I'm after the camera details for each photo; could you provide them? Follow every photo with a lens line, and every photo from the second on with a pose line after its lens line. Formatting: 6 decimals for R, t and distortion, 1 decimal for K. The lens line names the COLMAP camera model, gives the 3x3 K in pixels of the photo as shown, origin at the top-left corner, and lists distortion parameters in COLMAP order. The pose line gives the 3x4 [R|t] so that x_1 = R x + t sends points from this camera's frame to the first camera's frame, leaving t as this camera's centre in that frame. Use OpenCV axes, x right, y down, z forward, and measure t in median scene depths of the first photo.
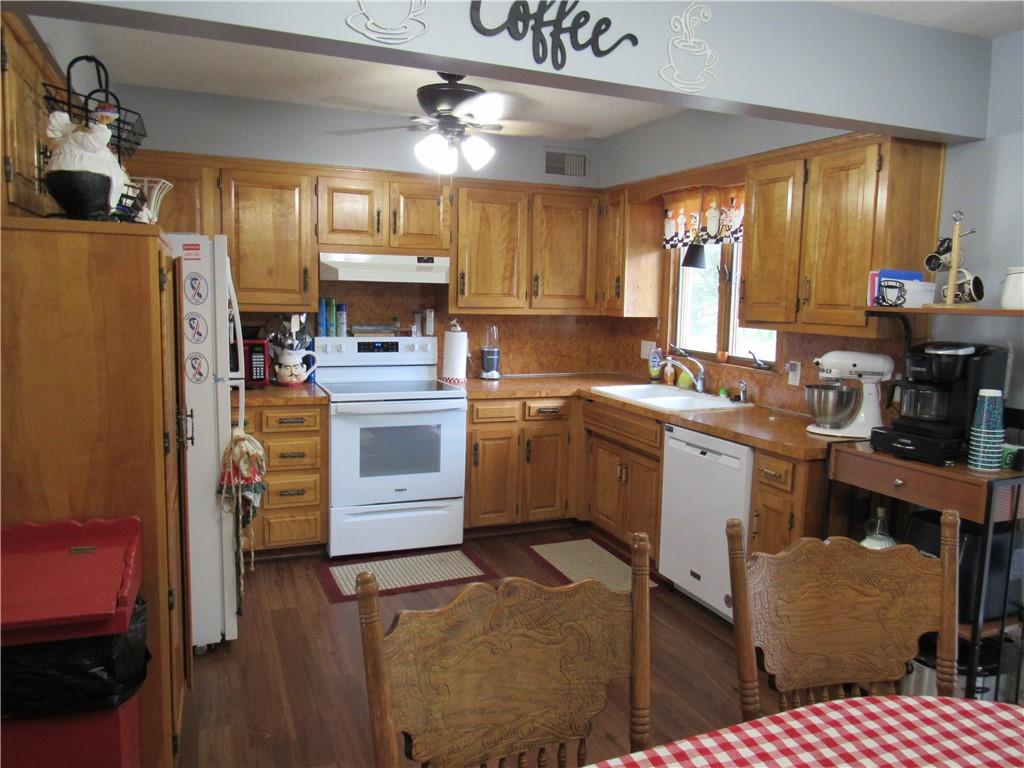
lens RADIAL K [[746.5, 0, 507.0], [0, 746.5, 385.1], [0, 0, 1]] dist [0.004925, -0.002173]
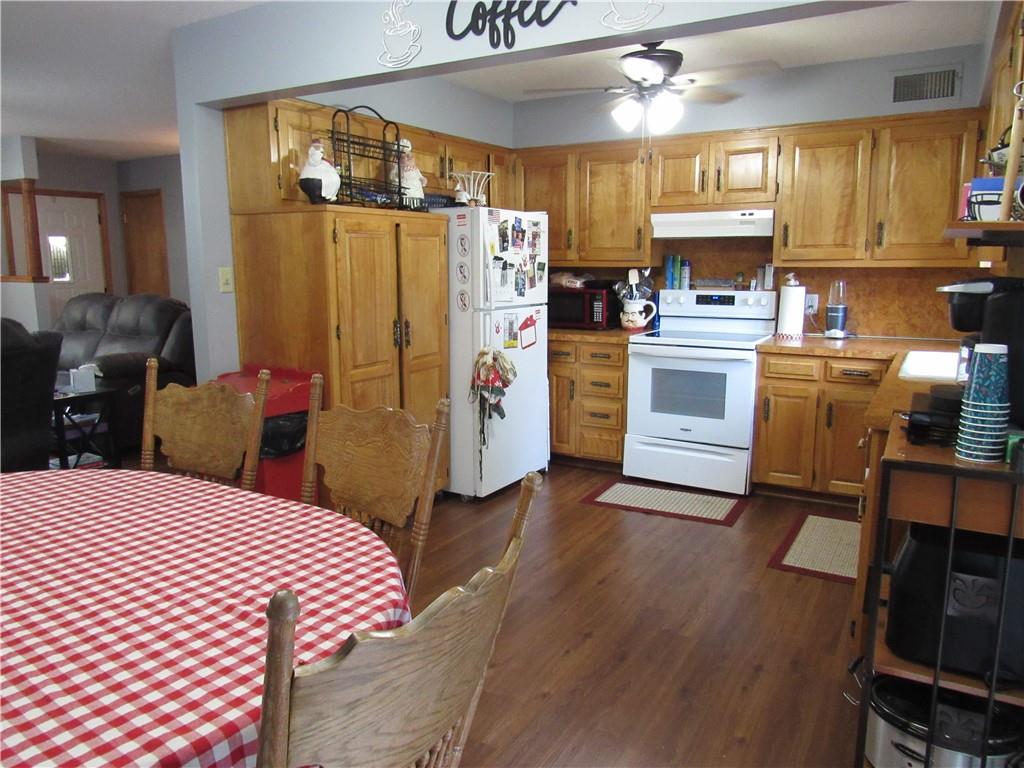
lens RADIAL K [[746.5, 0, 507.0], [0, 746.5, 385.1], [0, 0, 1]] dist [0.004925, -0.002173]
pose [[0.599674, 0.106626, -0.793109, 0.531021], [-0.082308, 0.994045, 0.071407, 0.018835], [0.796000, 0.022459, 0.604880, 0.130082]]
